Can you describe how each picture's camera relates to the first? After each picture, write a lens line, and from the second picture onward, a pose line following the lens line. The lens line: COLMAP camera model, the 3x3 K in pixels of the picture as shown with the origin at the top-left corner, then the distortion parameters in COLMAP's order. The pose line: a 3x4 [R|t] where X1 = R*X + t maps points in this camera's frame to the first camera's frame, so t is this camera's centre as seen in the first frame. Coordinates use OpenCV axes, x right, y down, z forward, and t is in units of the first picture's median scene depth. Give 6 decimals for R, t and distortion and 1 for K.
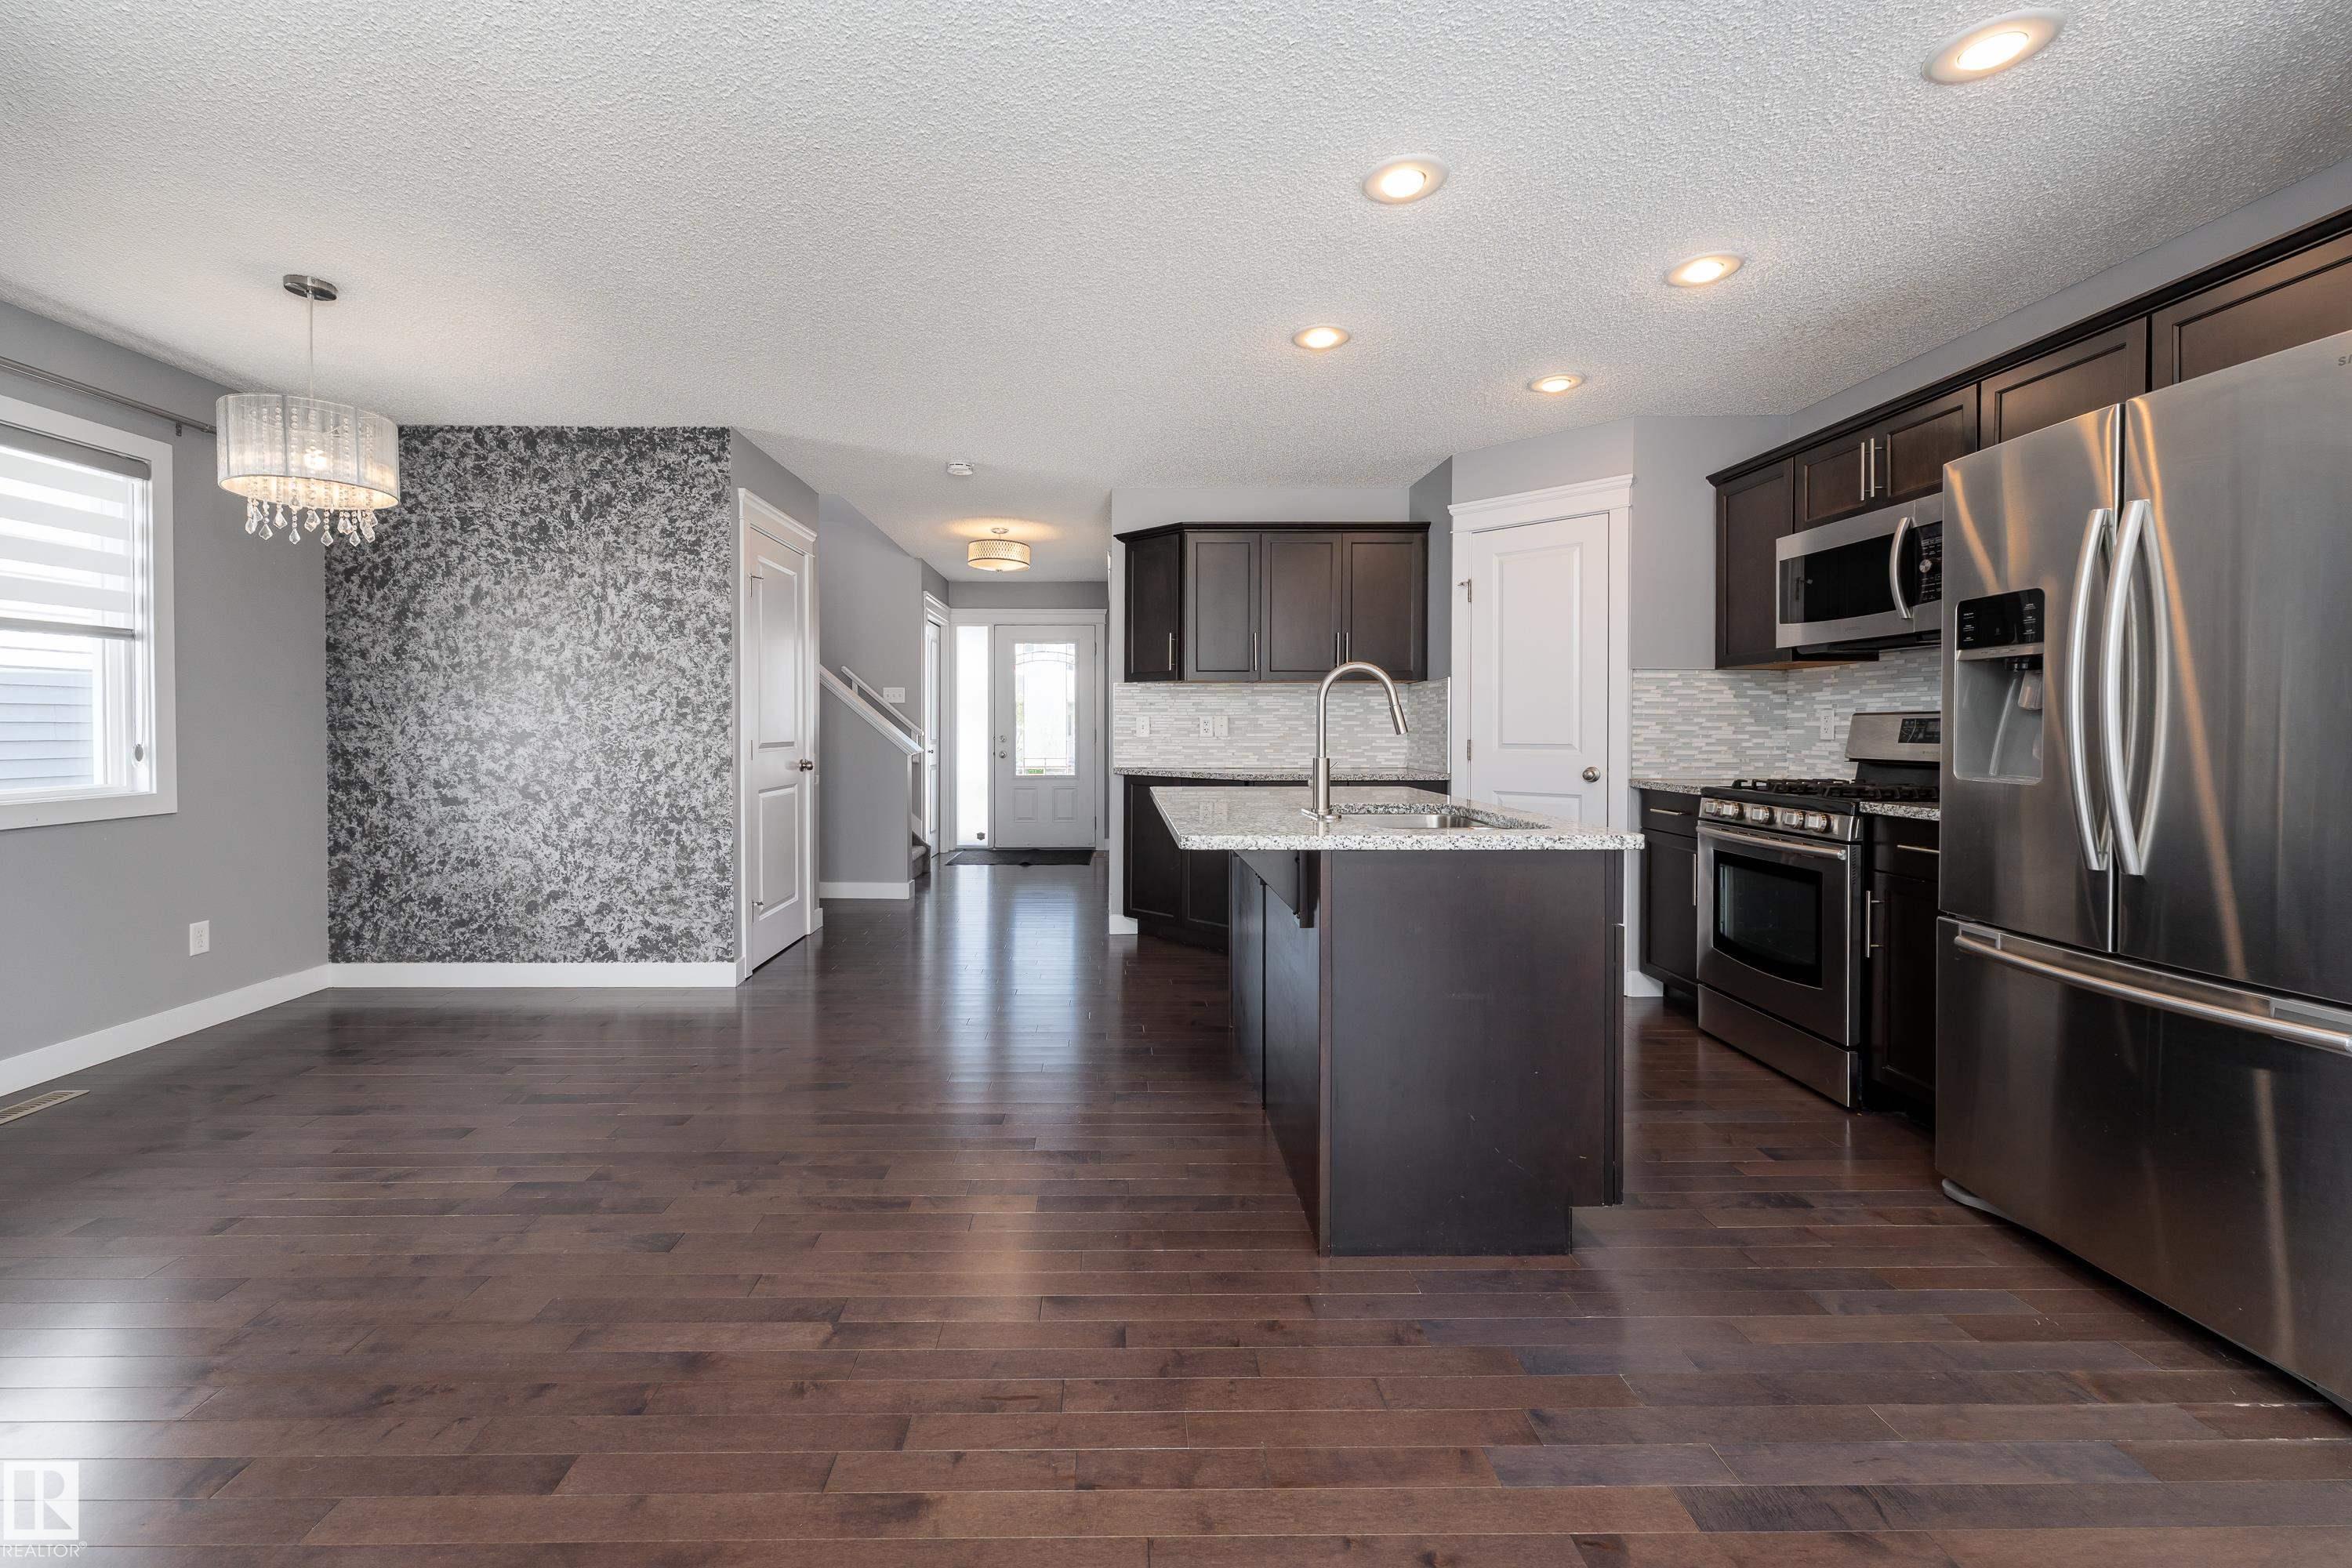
lens RADIAL K [[965.9, 0, 1124.0], [0, 965.9, 740.8], [0, 0, 1]] dist [0.002463, 0.000080]
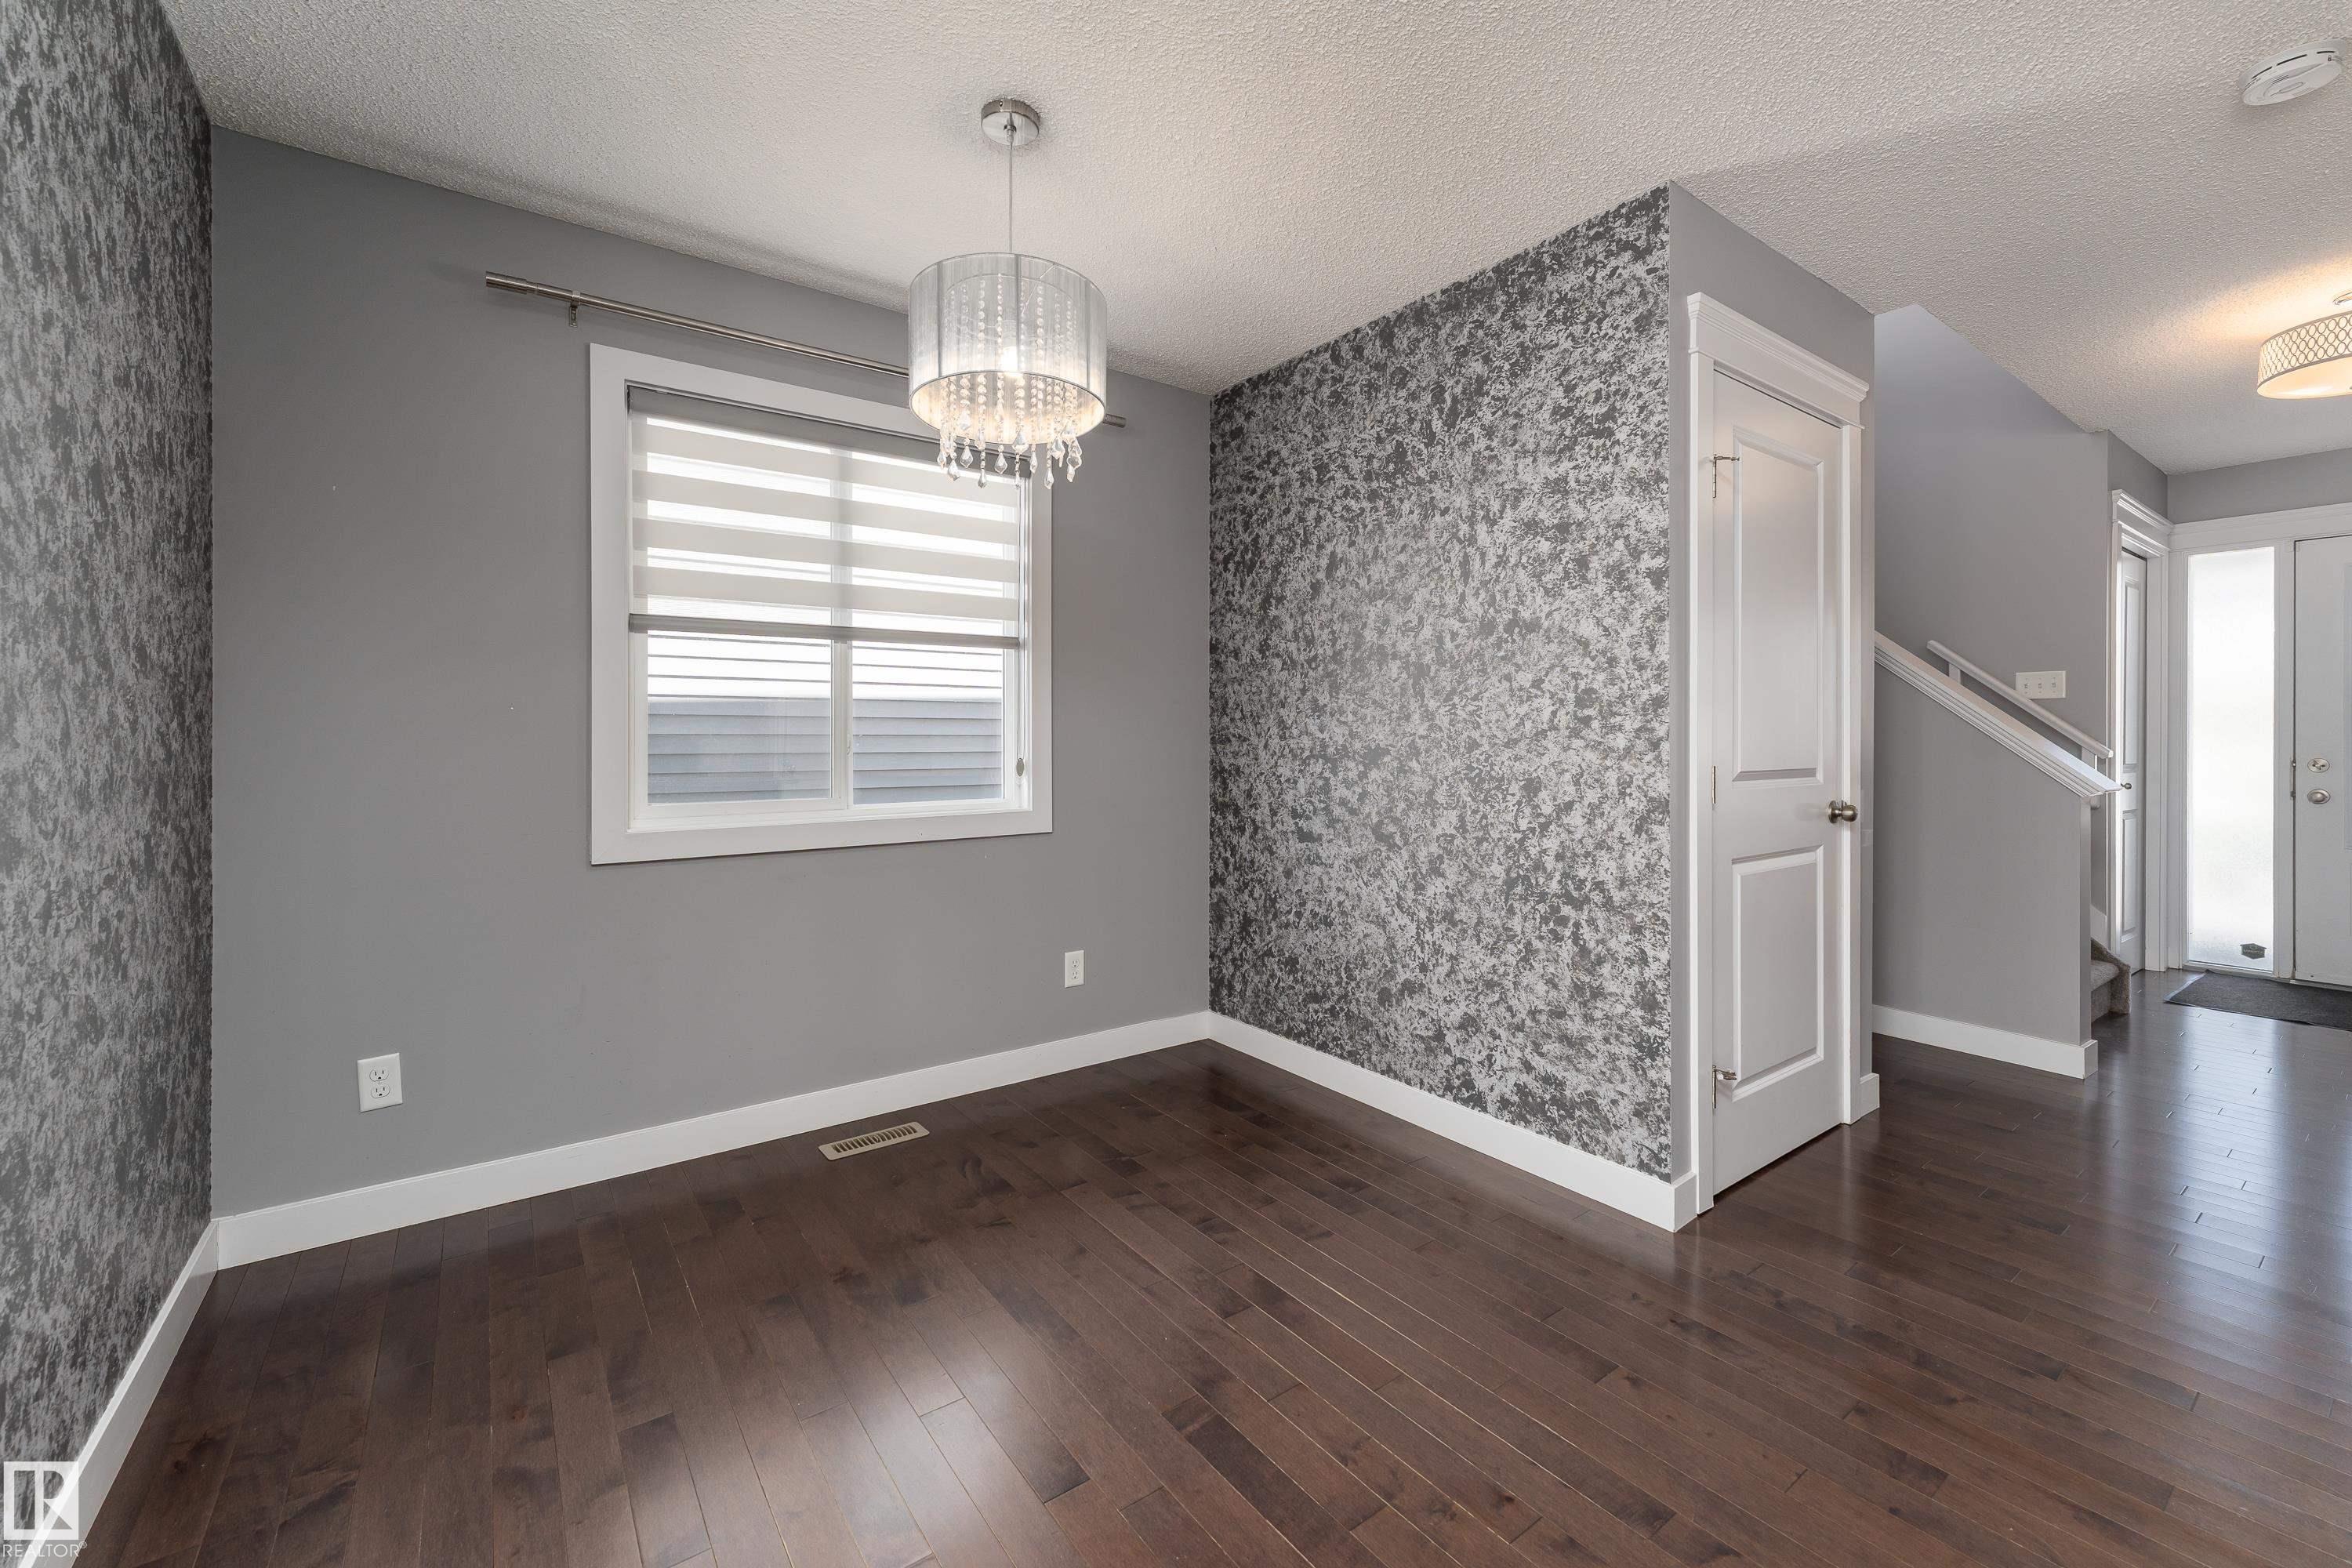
lens RADIAL K [[960.1, 0, 1179.3], [0, 960.1, 737.0], [0, 0, 1]] dist [-0.000176, 0.000075]
pose [[0.580320, -0.000646, -0.814389, -0.130897], [-0.013650, 0.999851, -0.010520, -0.007488], [0.814274, 0.017221, 0.580225, 0.472250]]
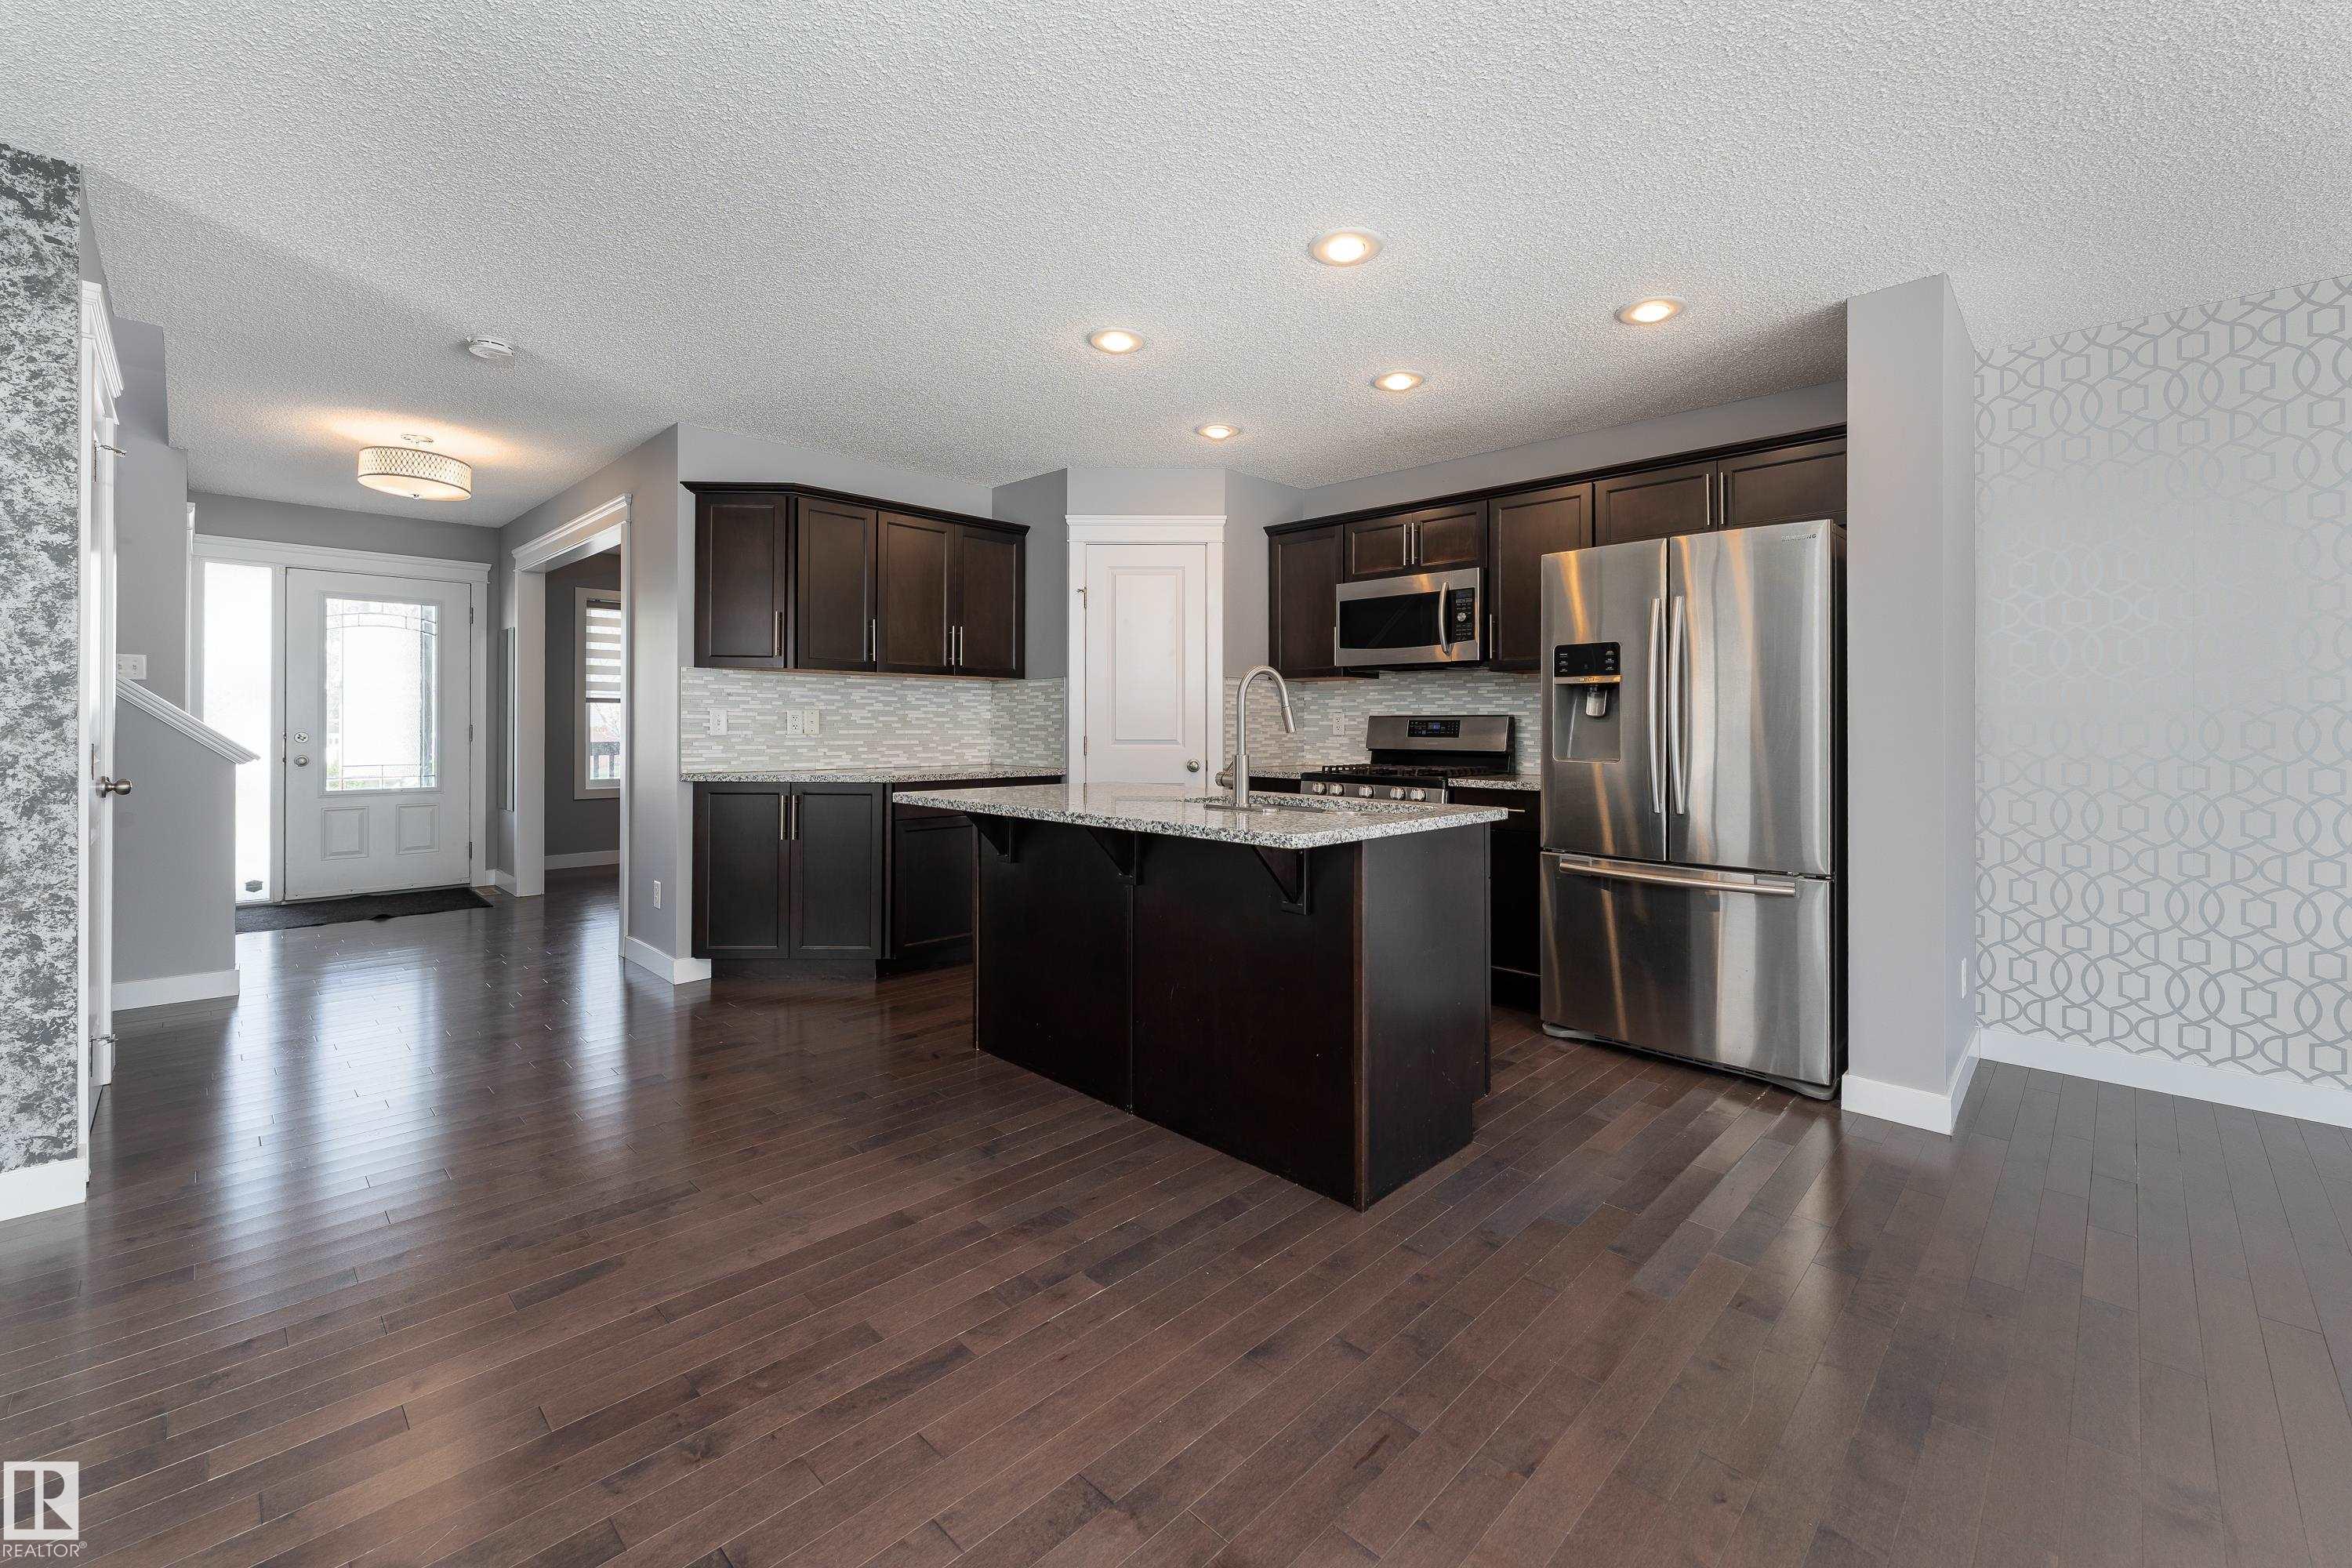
lens RADIAL K [[965.3, 0, 1177.5], [0, 965.3, 727.9], [0, 0, 1]] dist [0.002820, -0.000221]
pose [[0.707276, 0.000941, 0.706937, -0.354108], [0.004970, 0.999968, -0.006303, -0.003320], [-0.706920, 0.007972, 0.707248, 0.184642]]
